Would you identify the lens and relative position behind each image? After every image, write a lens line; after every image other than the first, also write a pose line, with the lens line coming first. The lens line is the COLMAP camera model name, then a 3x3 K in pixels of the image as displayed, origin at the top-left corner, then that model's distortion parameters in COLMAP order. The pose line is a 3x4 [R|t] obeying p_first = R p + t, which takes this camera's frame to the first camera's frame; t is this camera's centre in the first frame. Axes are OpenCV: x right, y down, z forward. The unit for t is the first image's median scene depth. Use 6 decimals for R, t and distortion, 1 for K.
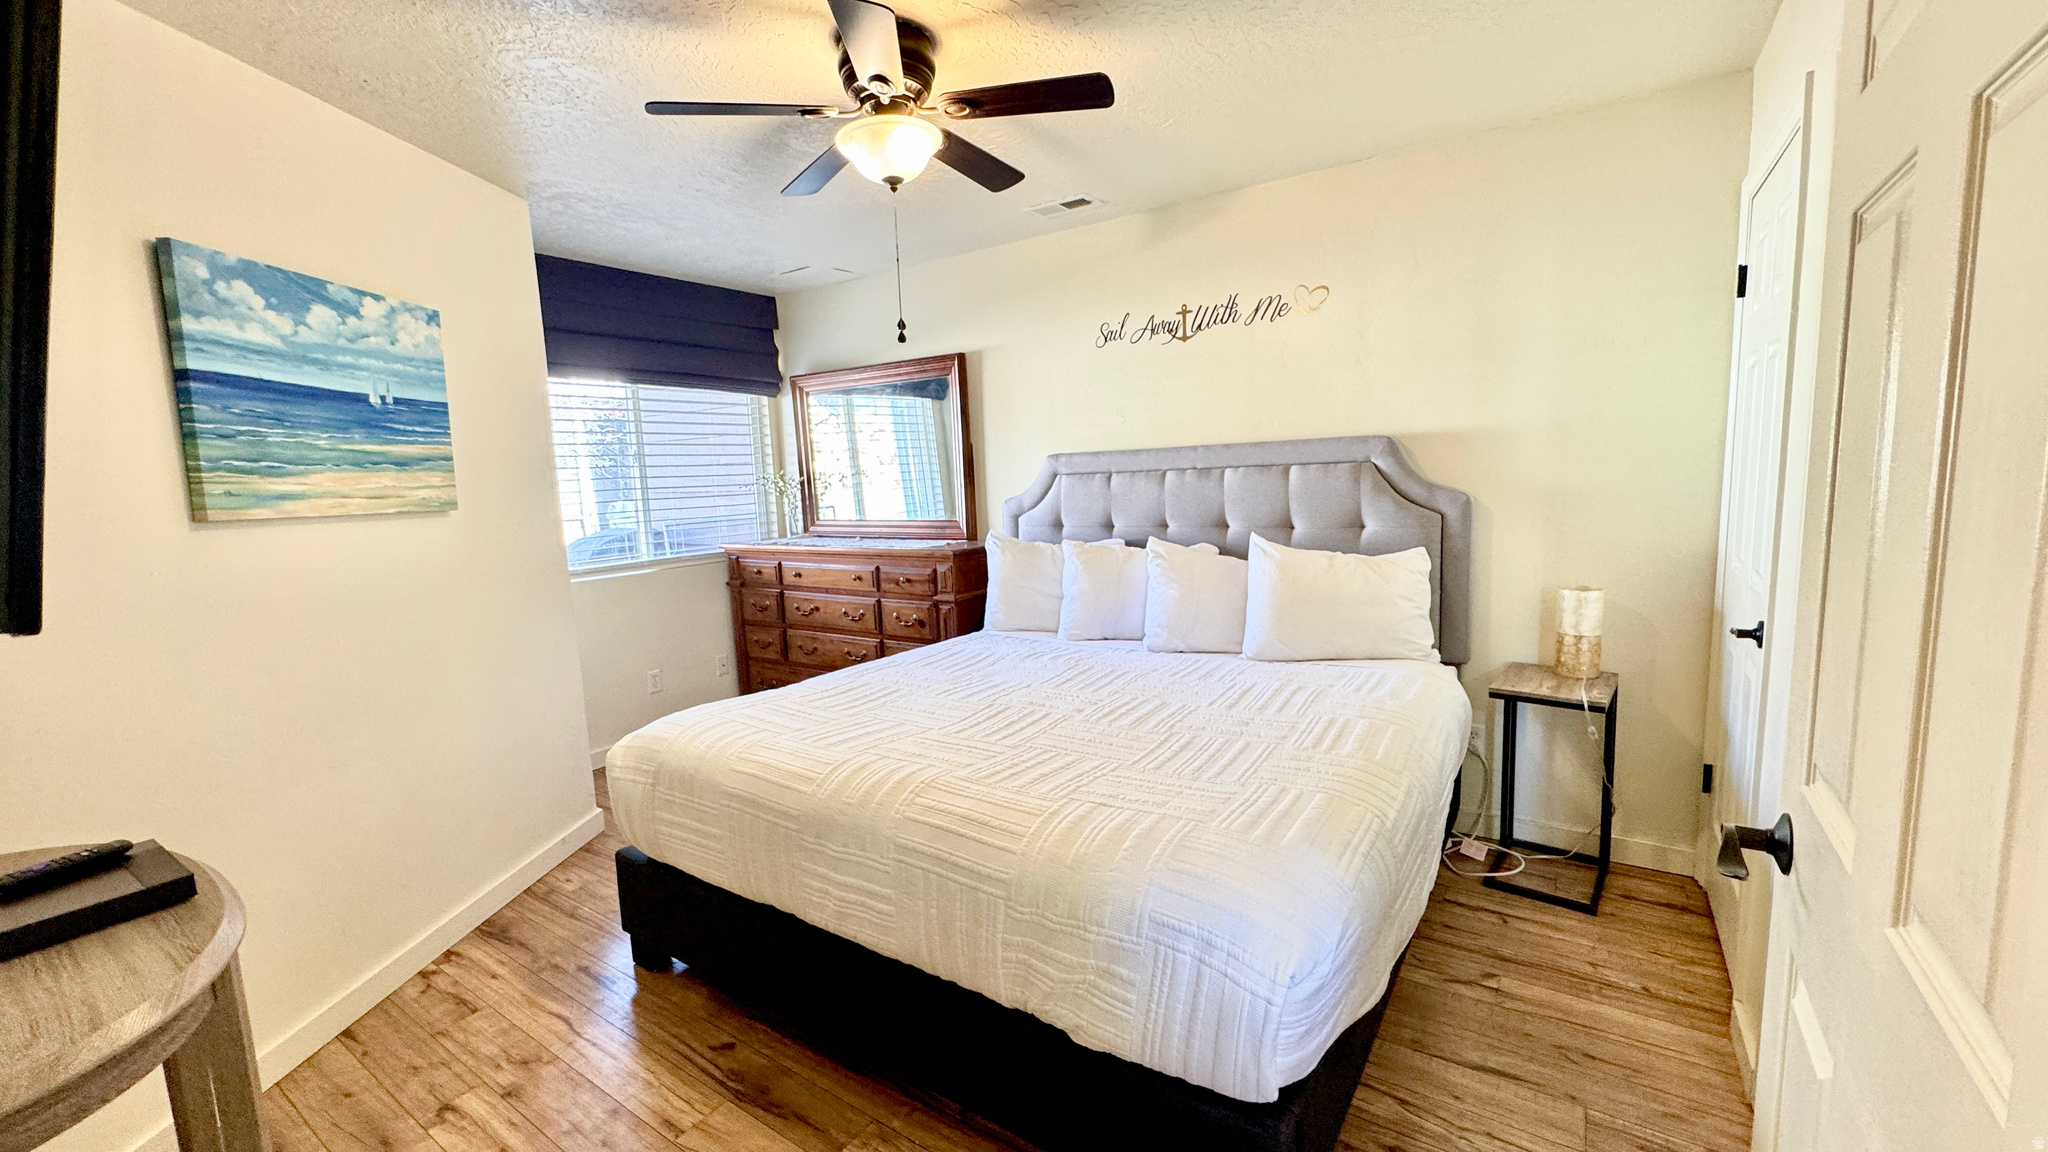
lens RADIAL K [[818.4, 0, 1034.7], [0, 818.4, 571.7], [0, 0, 1]] dist [-0.000917, -0.000383]
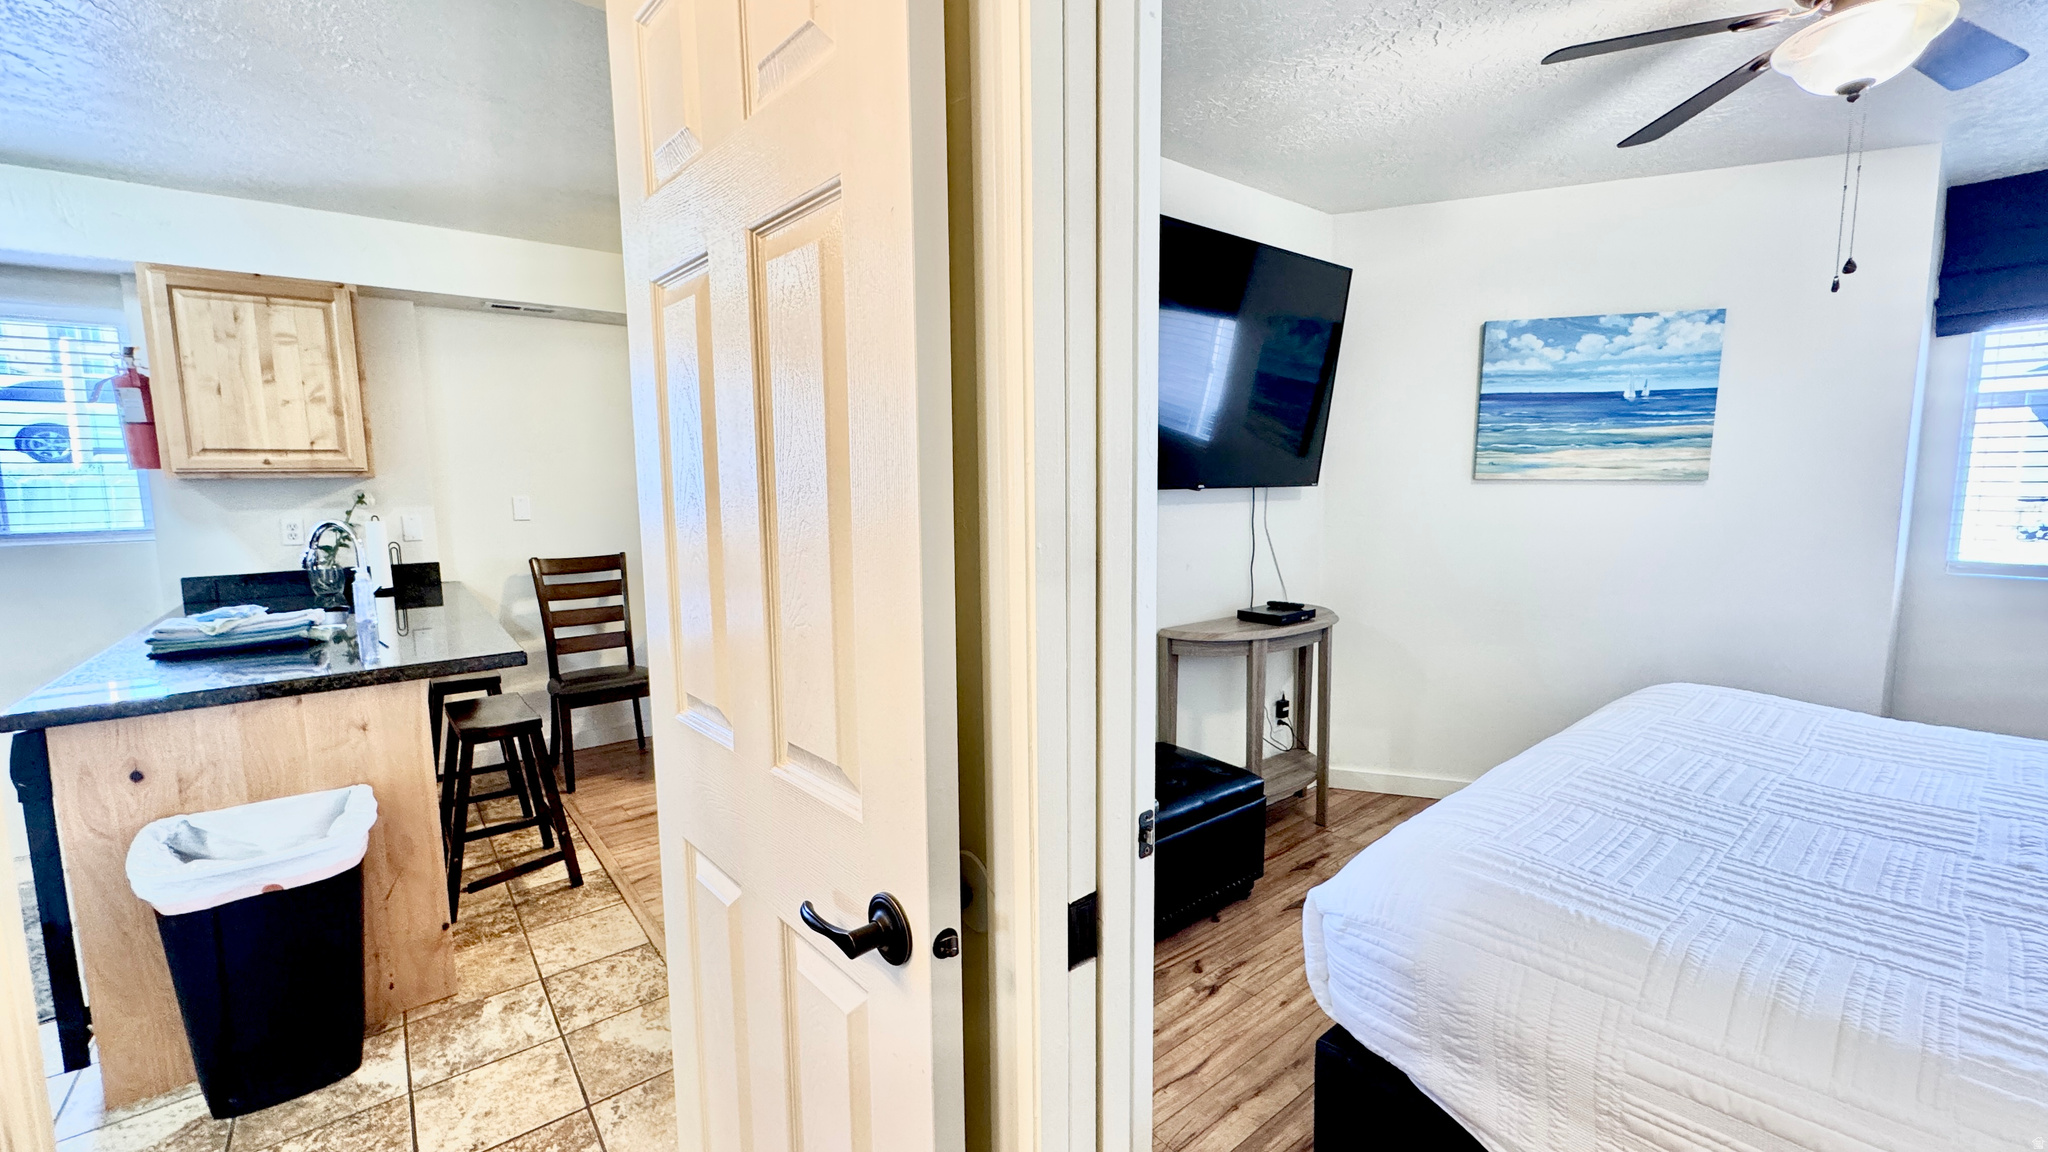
lens RADIAL K [[818.4, 0, 1025.9], [0, 818.4, 572.4], [0, 0, 1]] dist [-0.000917, -0.000383]
pose [[-0.287821, 0.147067, -0.946324, 0.802199], [-0.094779, 0.978913, 0.180959, -0.075171], [0.952983, 0.141775, -0.267813, 0.464546]]
